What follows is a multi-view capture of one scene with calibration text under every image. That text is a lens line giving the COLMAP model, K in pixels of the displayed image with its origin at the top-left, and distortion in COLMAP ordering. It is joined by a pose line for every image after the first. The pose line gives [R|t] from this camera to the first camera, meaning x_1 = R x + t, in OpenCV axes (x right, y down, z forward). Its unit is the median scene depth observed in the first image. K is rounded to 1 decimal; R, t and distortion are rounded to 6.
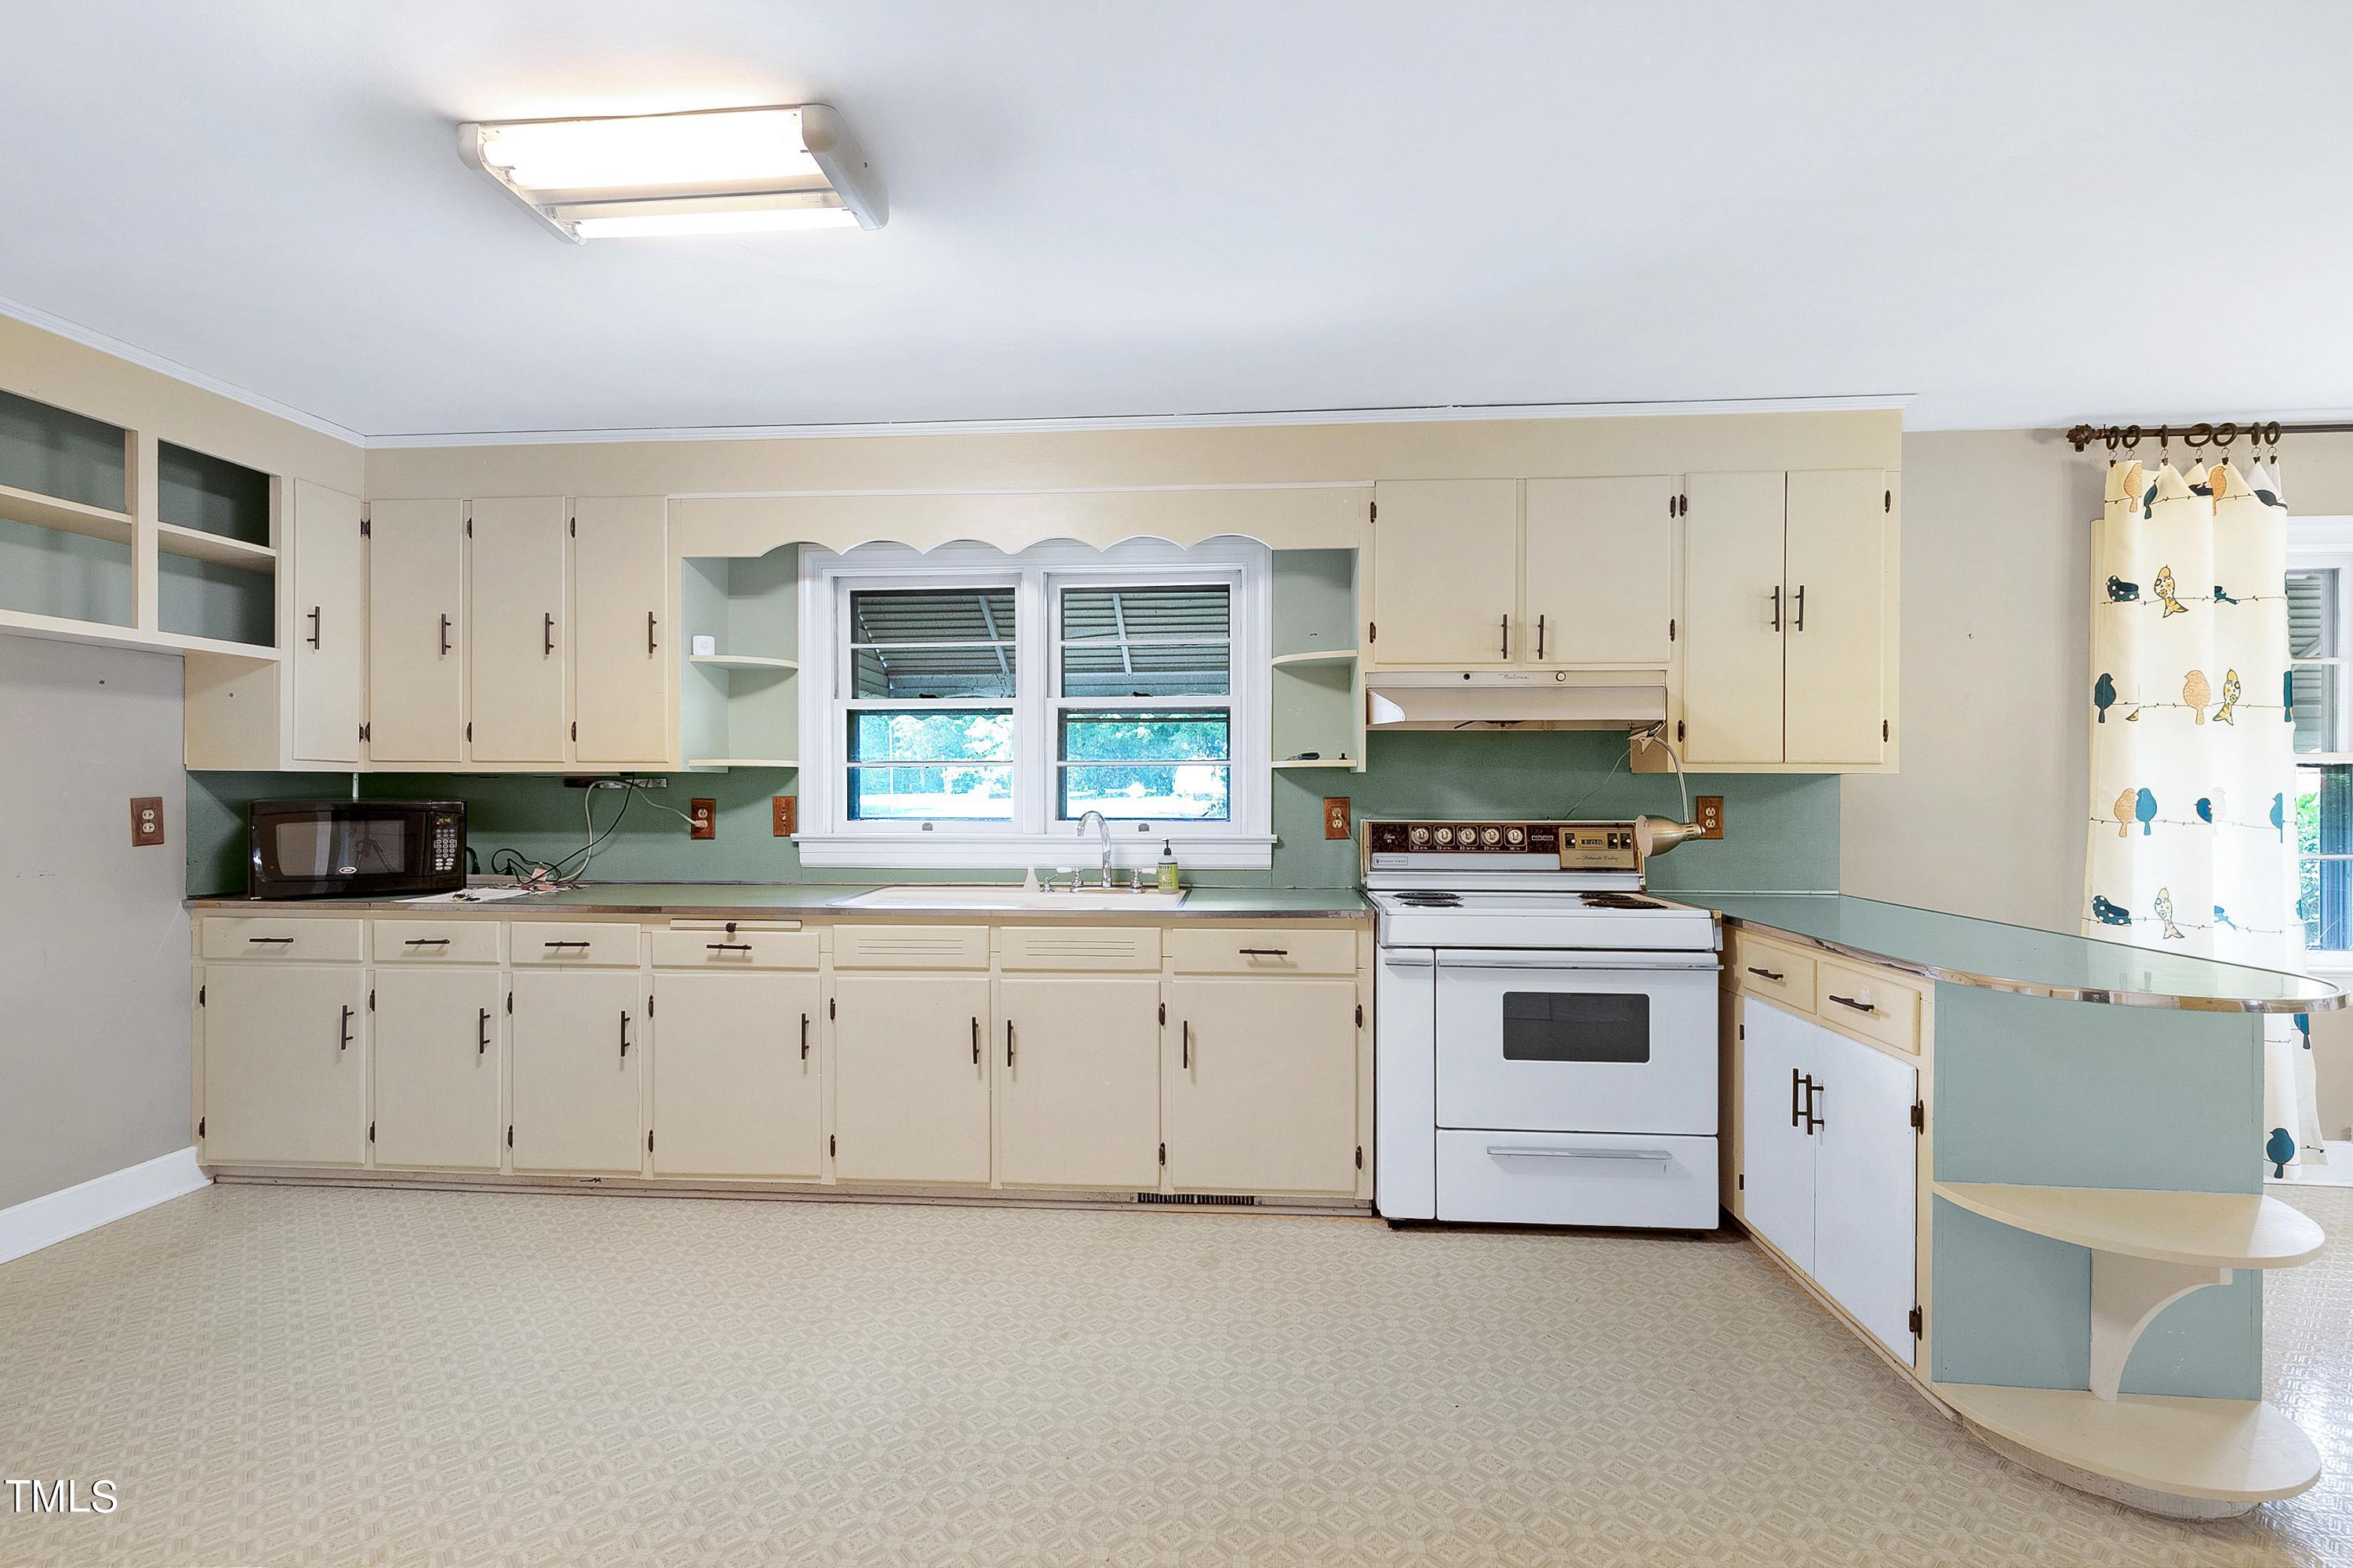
lens RADIAL K [[1065.9, 0, 1176.5], [0, 1065.9, 784.0], [0, 0, 1]] dist [0.008913, 0.000088]
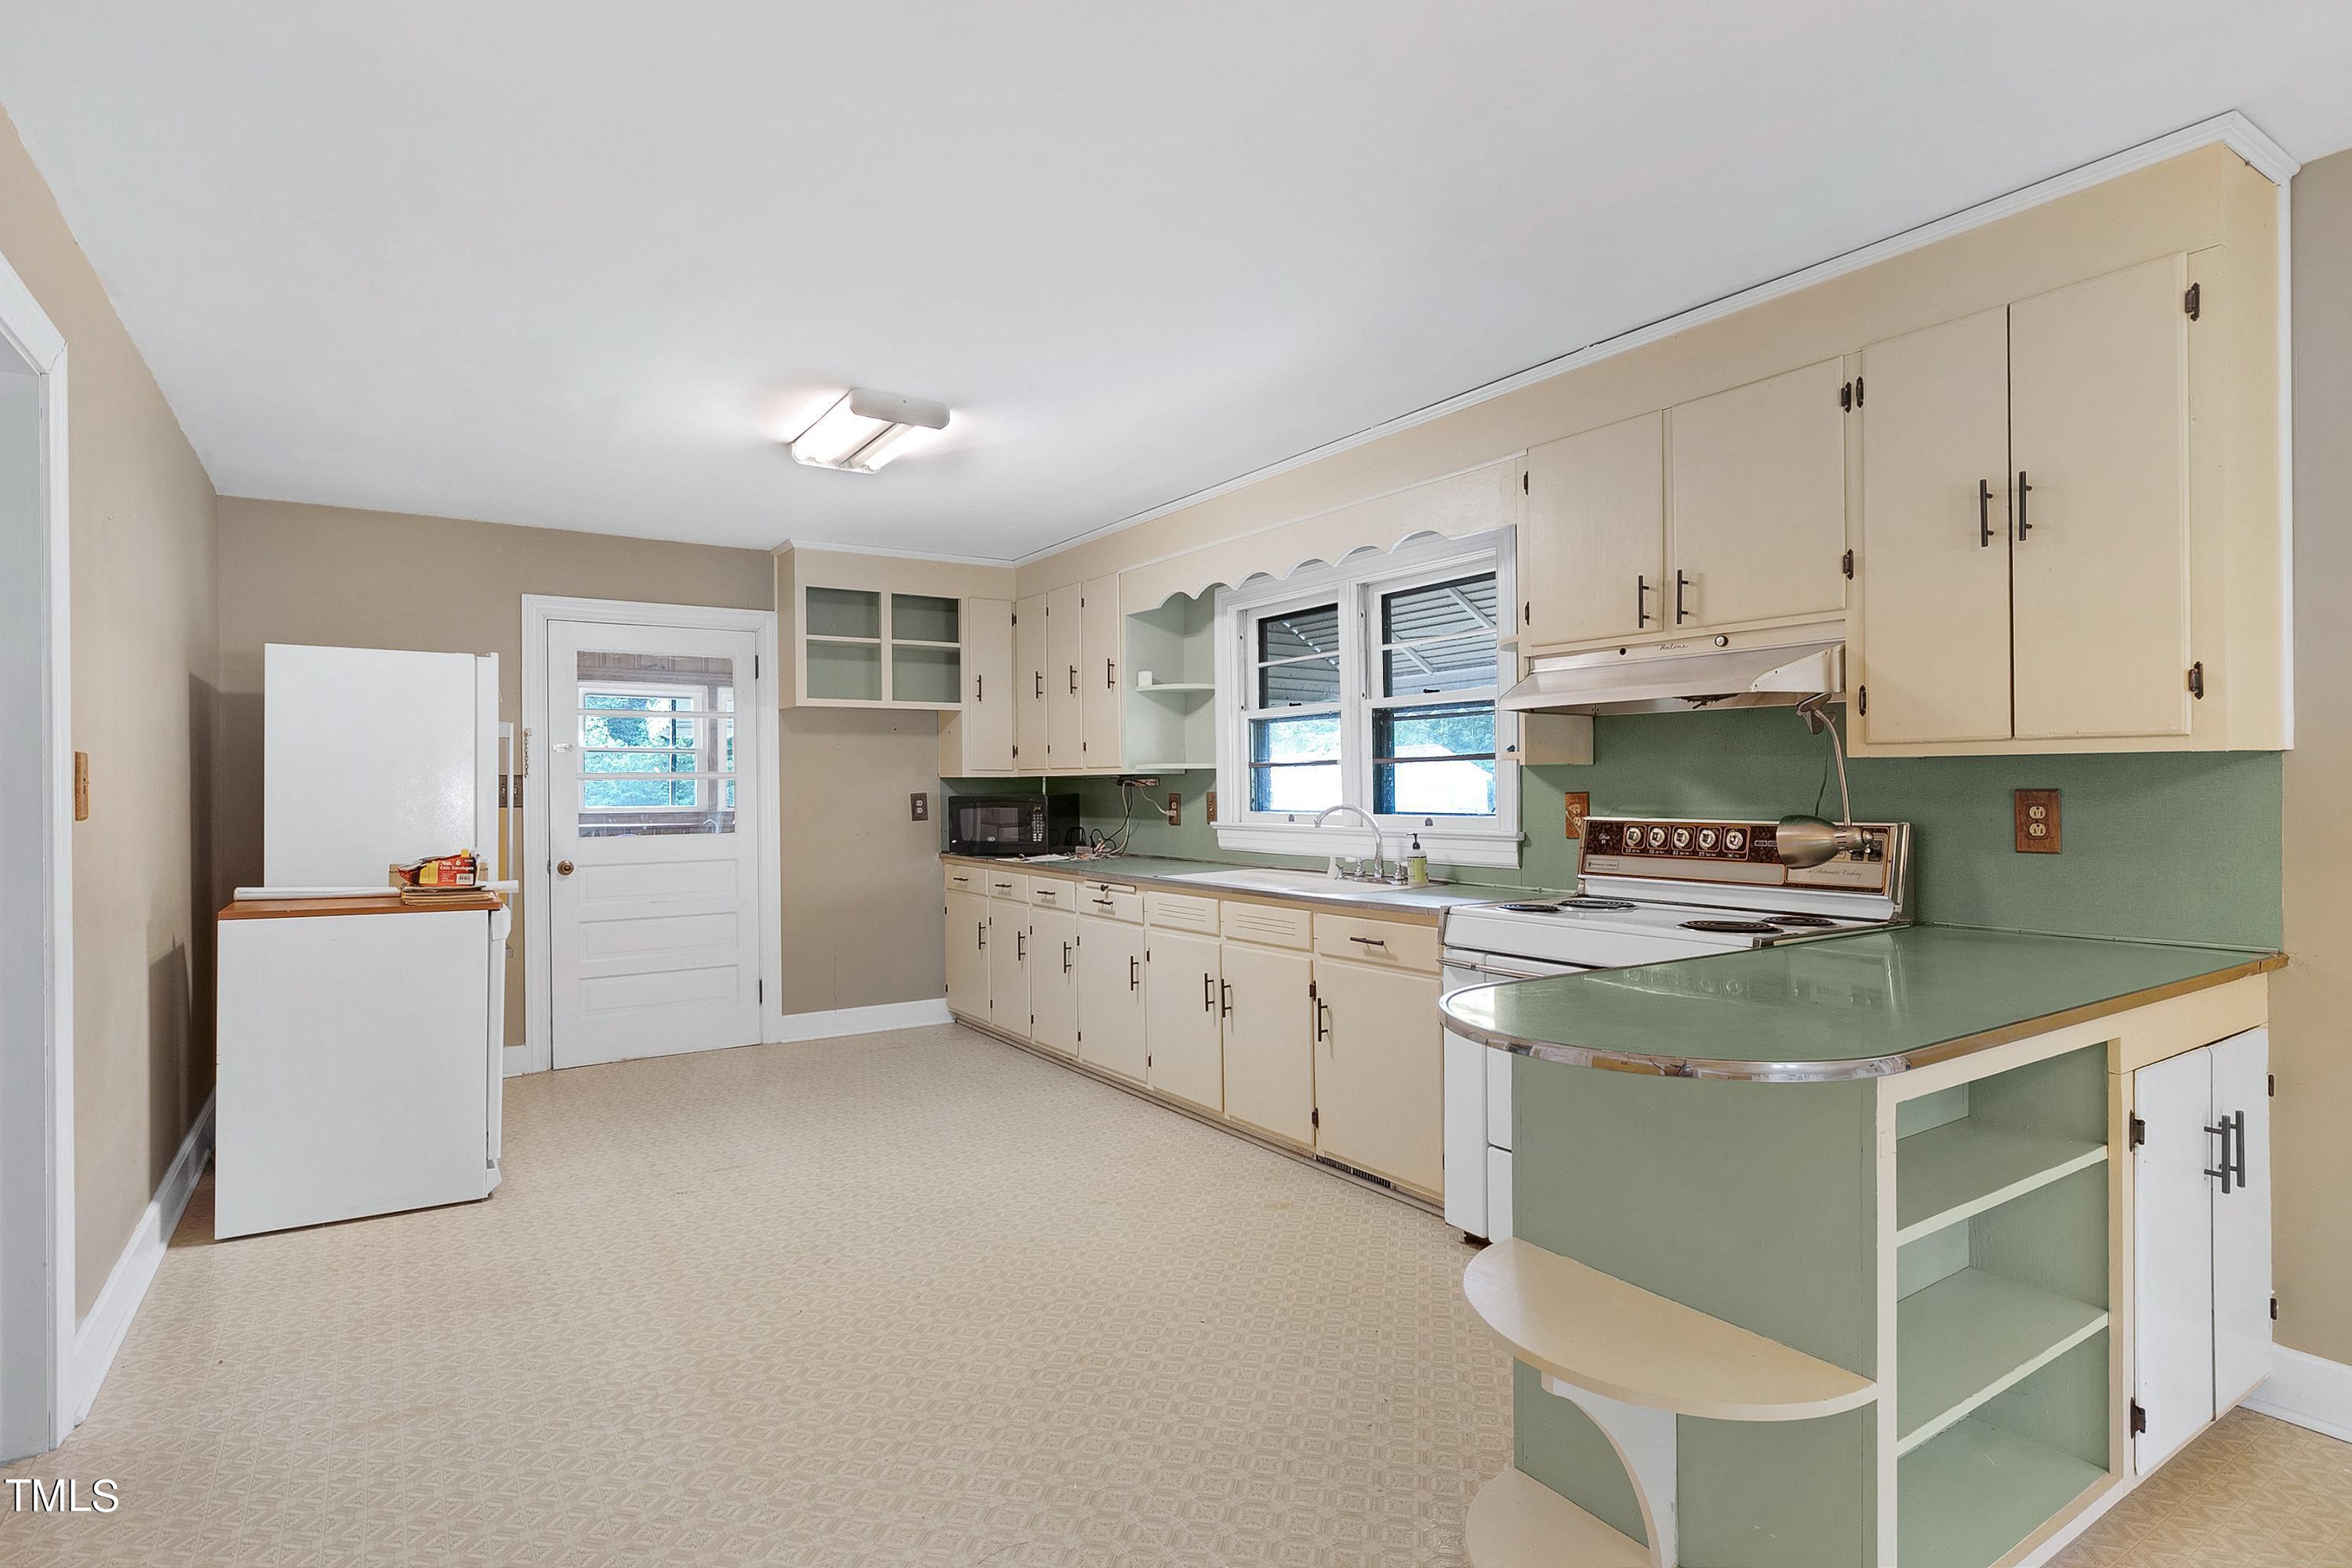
lens RADIAL K [[1199.4, 0, 1176.0], [0, 1199.4, 784.0], [0, 0, 1]] dist [-0.000717, -0.000059]
pose [[0.616666, -0.007090, -0.787193, 0.769862], [0.010106, 0.999948, -0.001089, 0.003429], [0.787160, -0.007284, 0.616706, 0.114986]]
